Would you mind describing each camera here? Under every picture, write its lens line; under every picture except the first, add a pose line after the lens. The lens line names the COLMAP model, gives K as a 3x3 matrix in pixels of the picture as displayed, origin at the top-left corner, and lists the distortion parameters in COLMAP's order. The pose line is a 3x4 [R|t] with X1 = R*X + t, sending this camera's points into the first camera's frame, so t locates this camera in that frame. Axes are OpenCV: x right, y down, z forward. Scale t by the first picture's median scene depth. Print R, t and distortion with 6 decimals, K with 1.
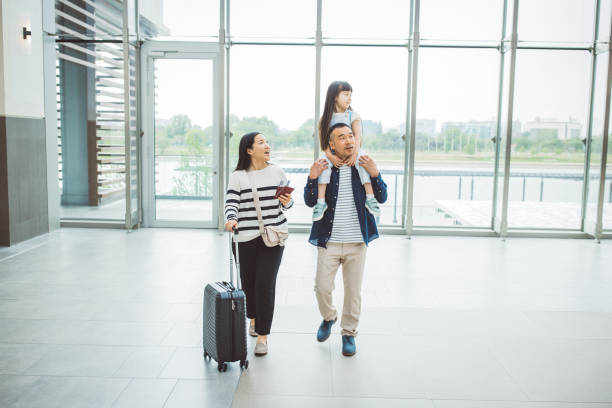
lens RADIAL K [[586.1, 0, 306.5], [0, 586.1, 204.9], [0, 0, 1]] dist [0.003702, 0.000979]
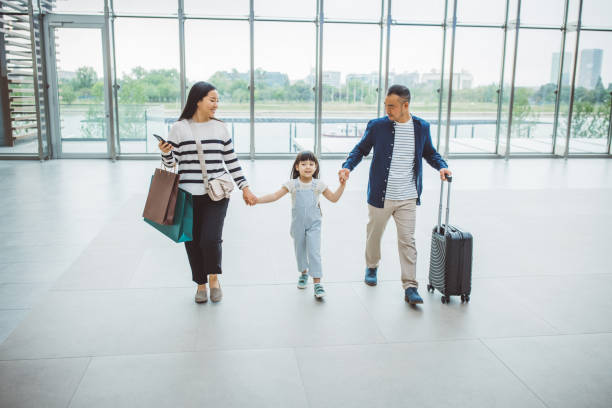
lens RADIAL K [[579.3, 0, 305.0], [0, 579.3, 204.9], [0, 0, 1]] dist [0.005732, -0.008207]
pose [[0.990043, -0.034022, 0.136592, 0.064883], [0.022706, 0.996243, 0.083567, 0.029849], [-0.138922, -0.079634, 0.987096, -0.240798]]
